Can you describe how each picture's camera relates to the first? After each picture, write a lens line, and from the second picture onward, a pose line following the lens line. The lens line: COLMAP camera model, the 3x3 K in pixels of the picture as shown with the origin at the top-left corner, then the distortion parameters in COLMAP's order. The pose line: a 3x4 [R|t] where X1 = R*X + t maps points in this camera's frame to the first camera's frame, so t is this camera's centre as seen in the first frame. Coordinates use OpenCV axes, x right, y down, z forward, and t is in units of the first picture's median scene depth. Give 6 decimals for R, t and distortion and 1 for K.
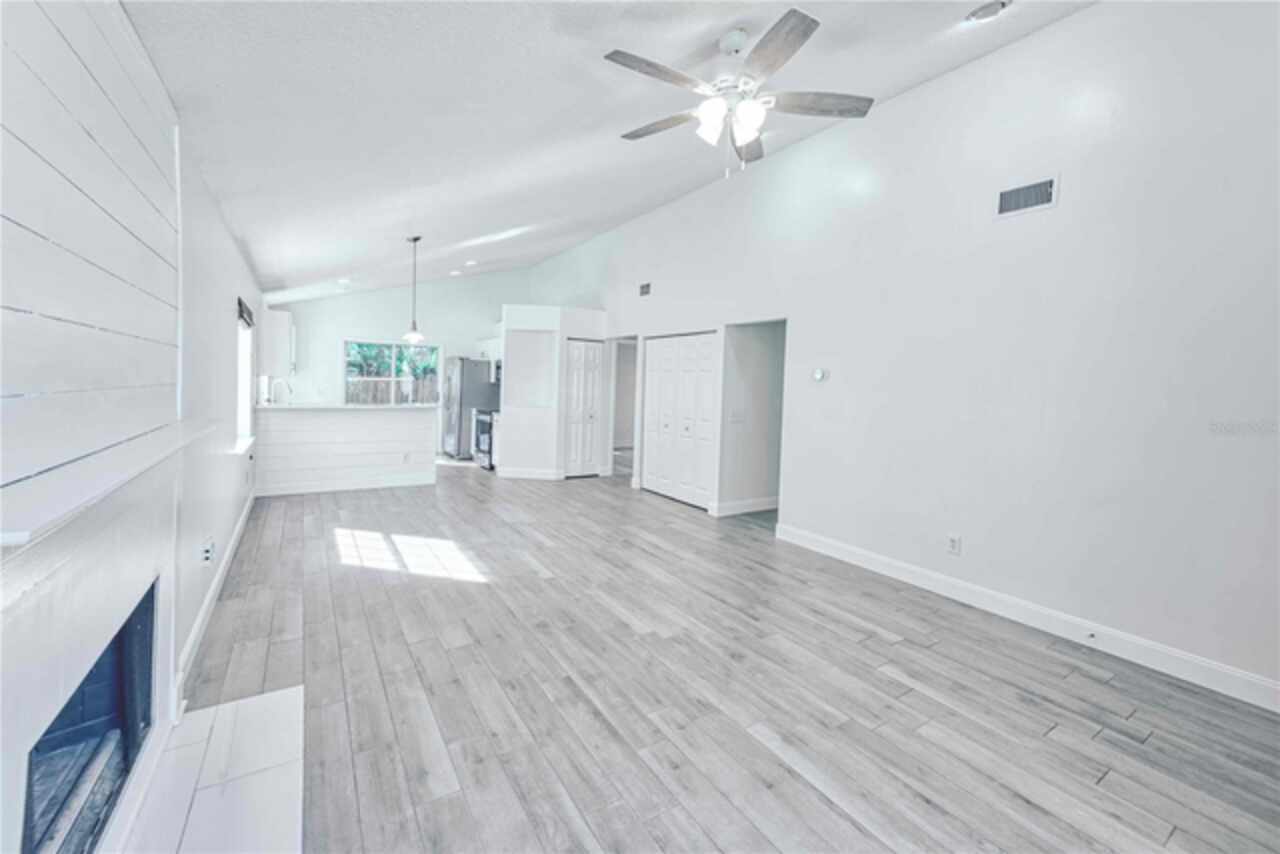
lens RADIAL K [[525.2, 0, 650.4], [0, 525.2, 402.0], [0, 0, 1]] dist [-0.008001, 0.001601]
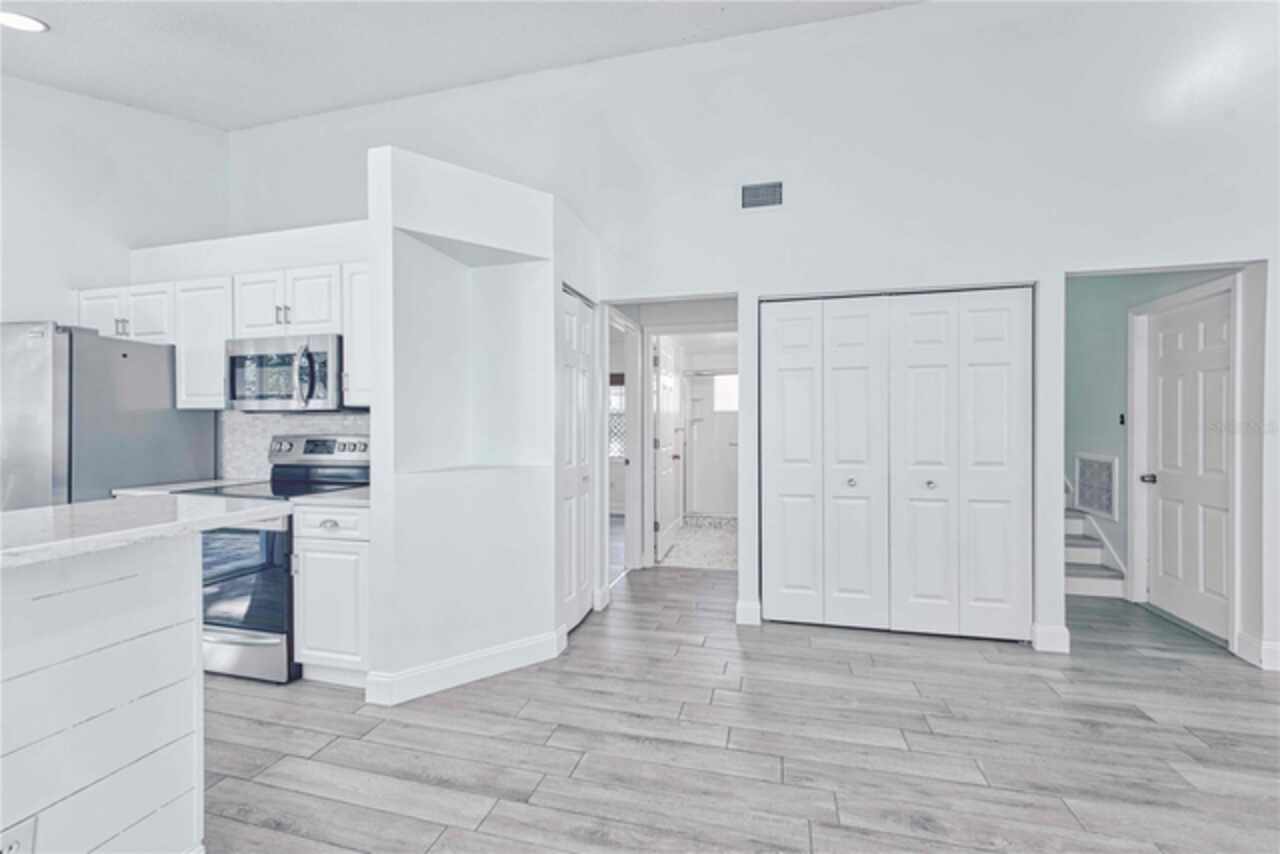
lens RADIAL K [[525.2, 0, 646.4], [0, 525.2, 427.3], [0, 0, 1]] dist [-0.008001, 0.001601]
pose [[0.736757, -0.041050, 0.674911, -0.671504], [0.049094, 0.998769, 0.007154, -0.027547], [-0.674373, 0.027863, 0.737865, 1.198512]]
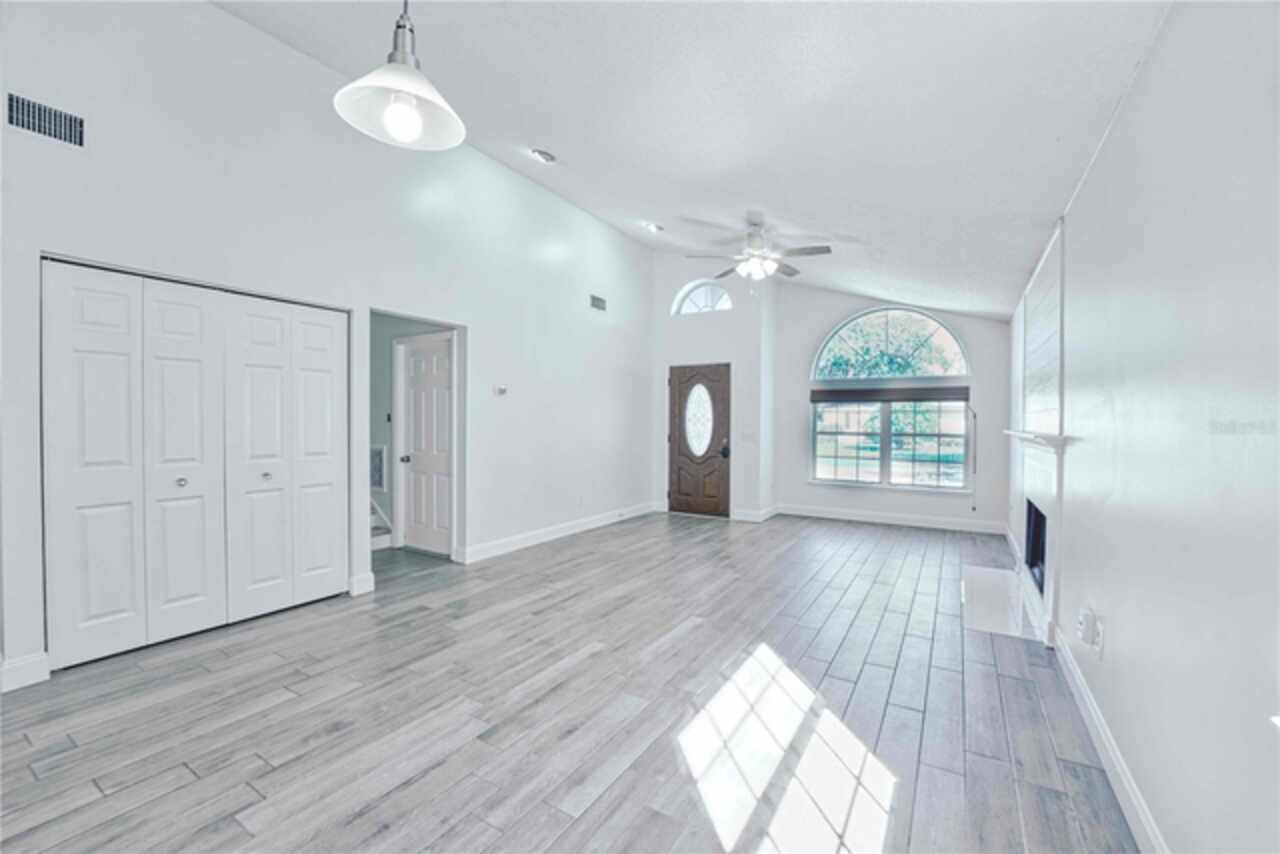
lens RADIAL K [[525.2, 0, 643.4], [0, 525.2, 433.3], [0, 0, 1]] dist [-0.008001, 0.001601]
pose [[-0.426635, -0.058894, 0.902504, -0.838947], [0.003975, 0.997746, 0.066988, -0.038408], [-0.904415, 0.032167, -0.425439, 1.291337]]
